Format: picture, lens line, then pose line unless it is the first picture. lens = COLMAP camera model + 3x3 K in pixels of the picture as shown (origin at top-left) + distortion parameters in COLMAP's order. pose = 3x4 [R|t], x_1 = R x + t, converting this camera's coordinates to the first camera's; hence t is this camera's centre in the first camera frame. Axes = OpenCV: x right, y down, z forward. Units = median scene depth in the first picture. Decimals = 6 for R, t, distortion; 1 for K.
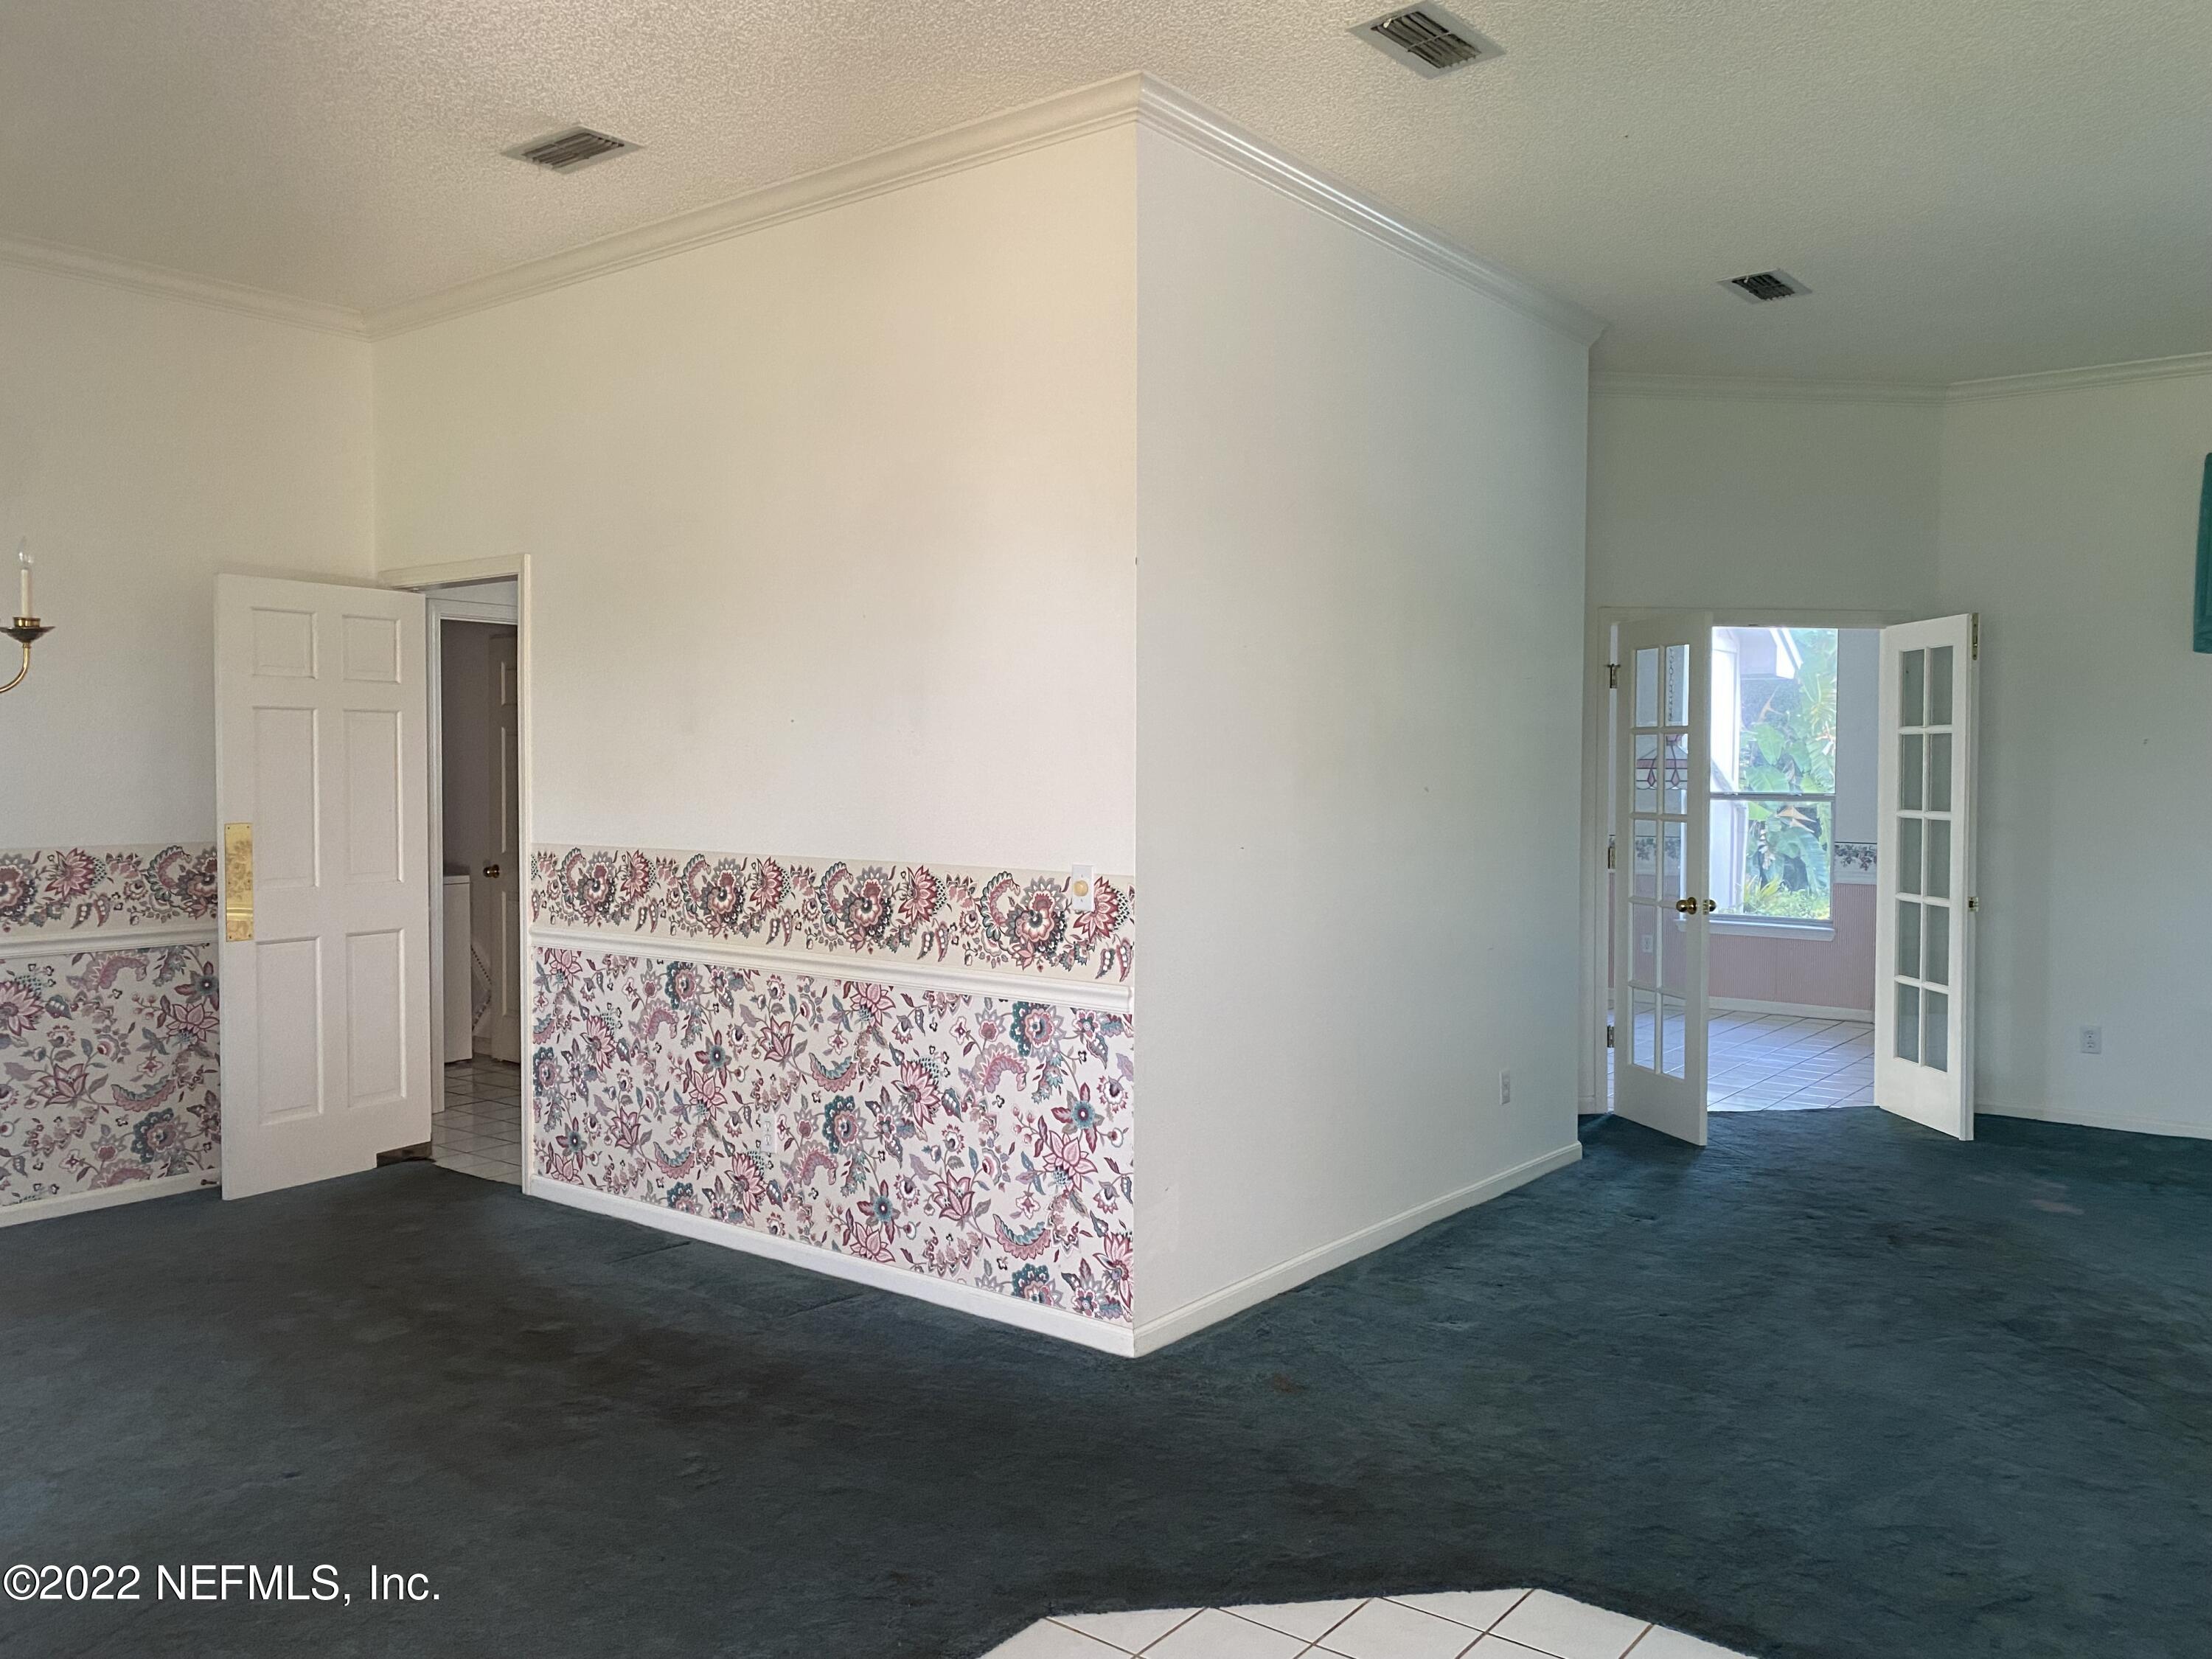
lens RADIAL K [[1682.6, 0, 1120.0], [0, 1682.6, 807.2], [0, 0, 1]] dist [0.010406, 0.010249]
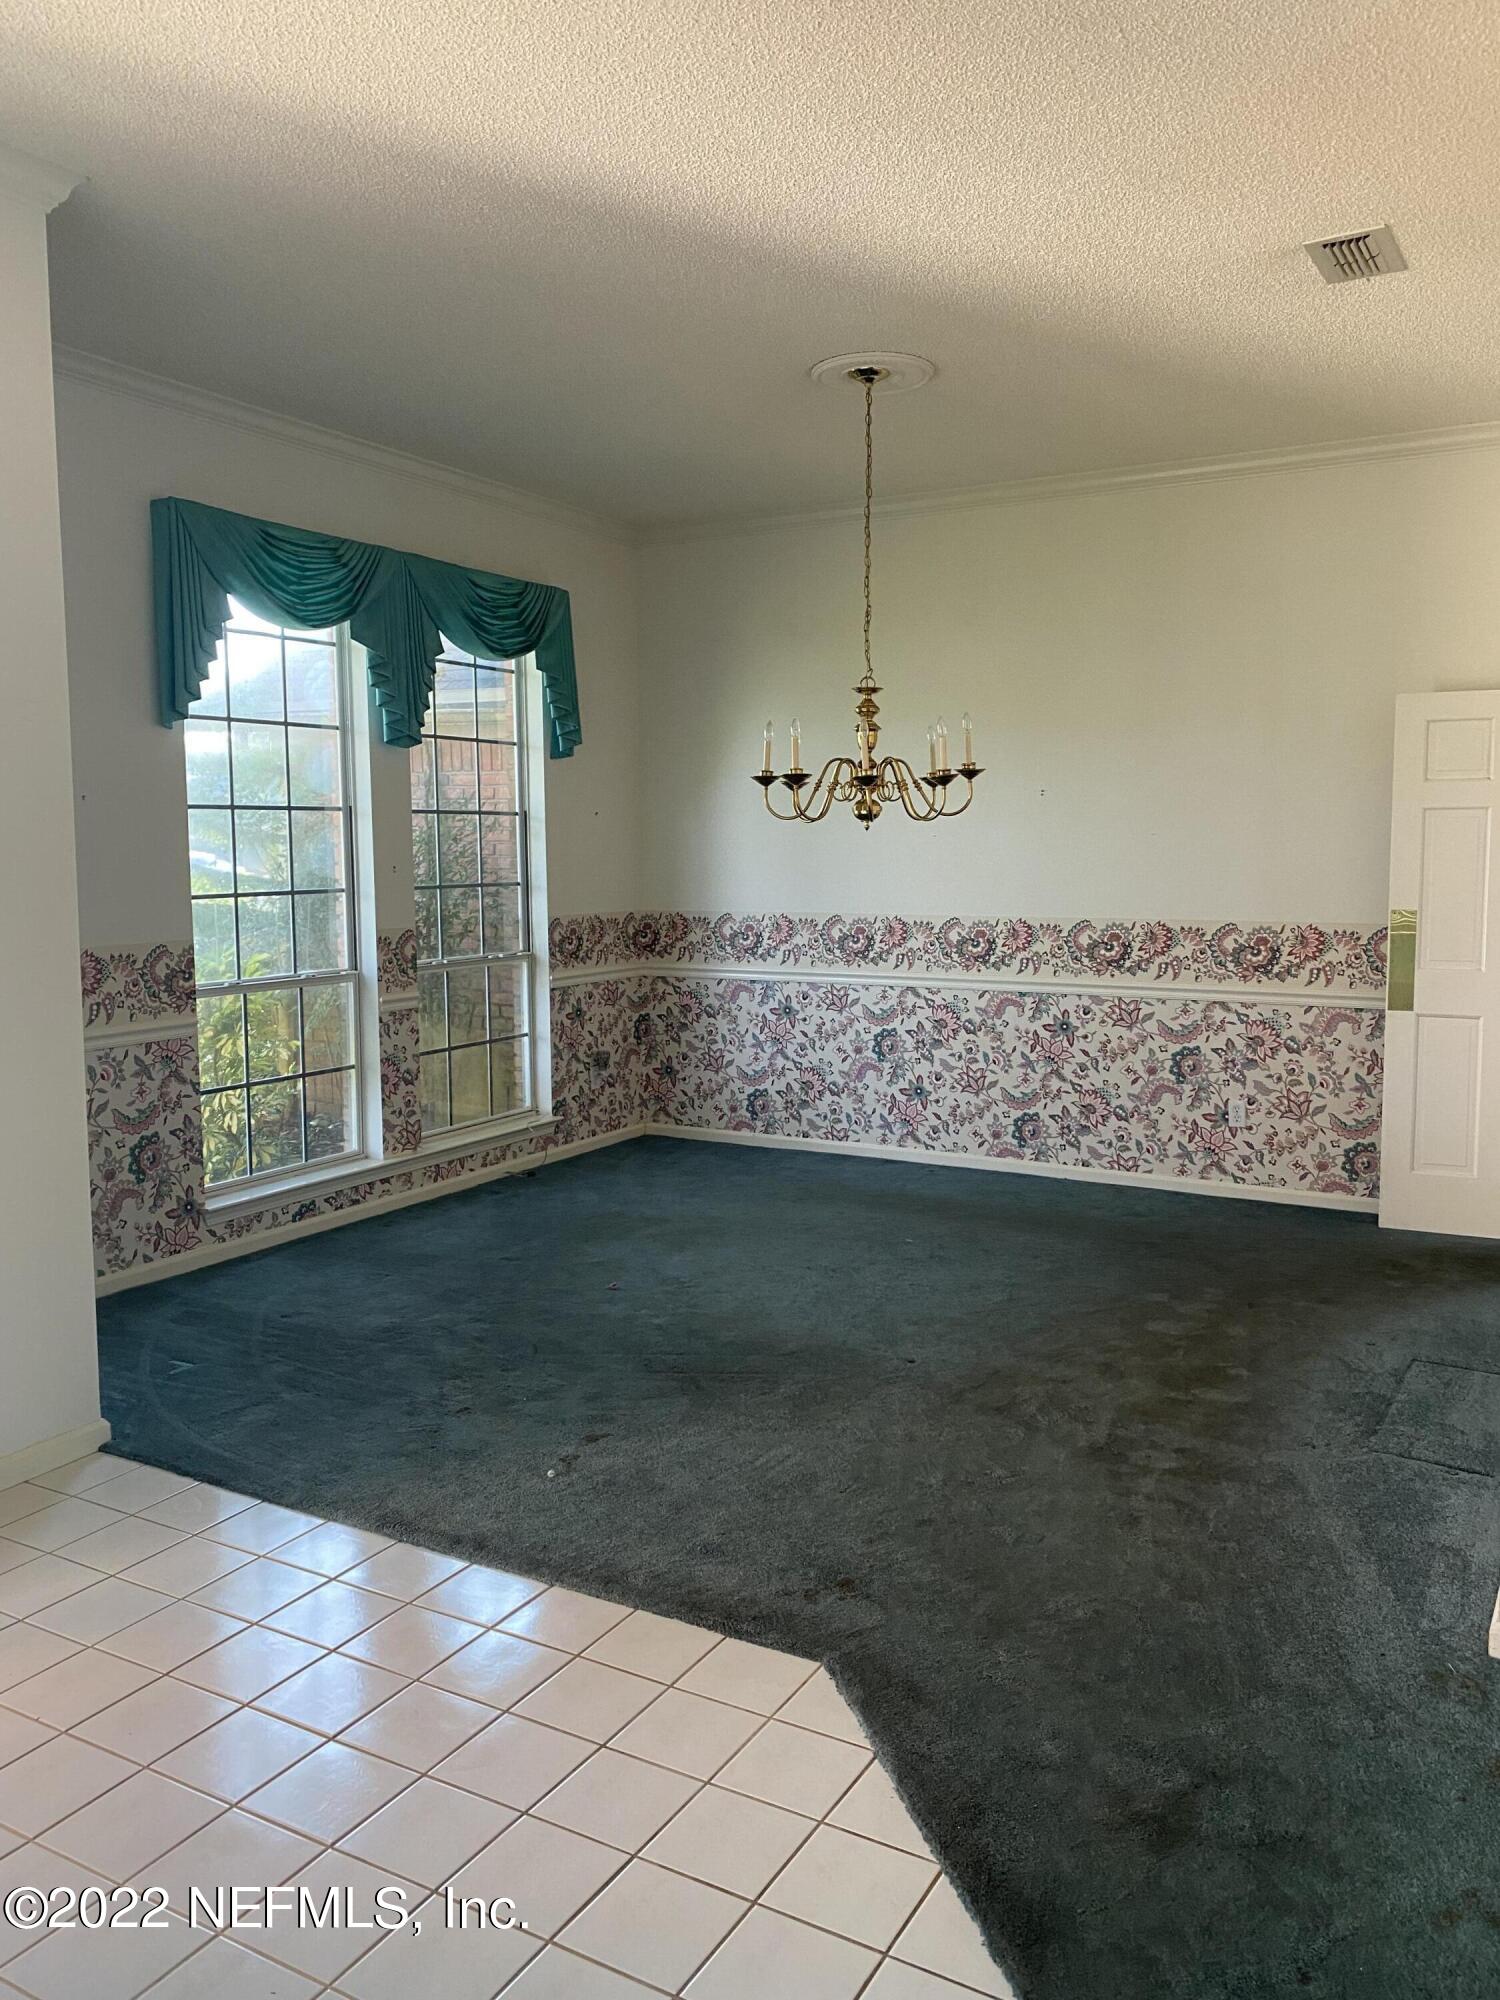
lens RADIAL K [[1521.4, 0, 764.3], [0, 1521.4, 1017.8], [0, 0, 1]] dist [0.010406, 0.010249]
pose [[0.148859, 0.114045, -0.982260, 0.463236], [-0.024072, 0.993451, 0.111697, -0.023833], [0.988565, 0.007018, 0.150629, 0.429430]]
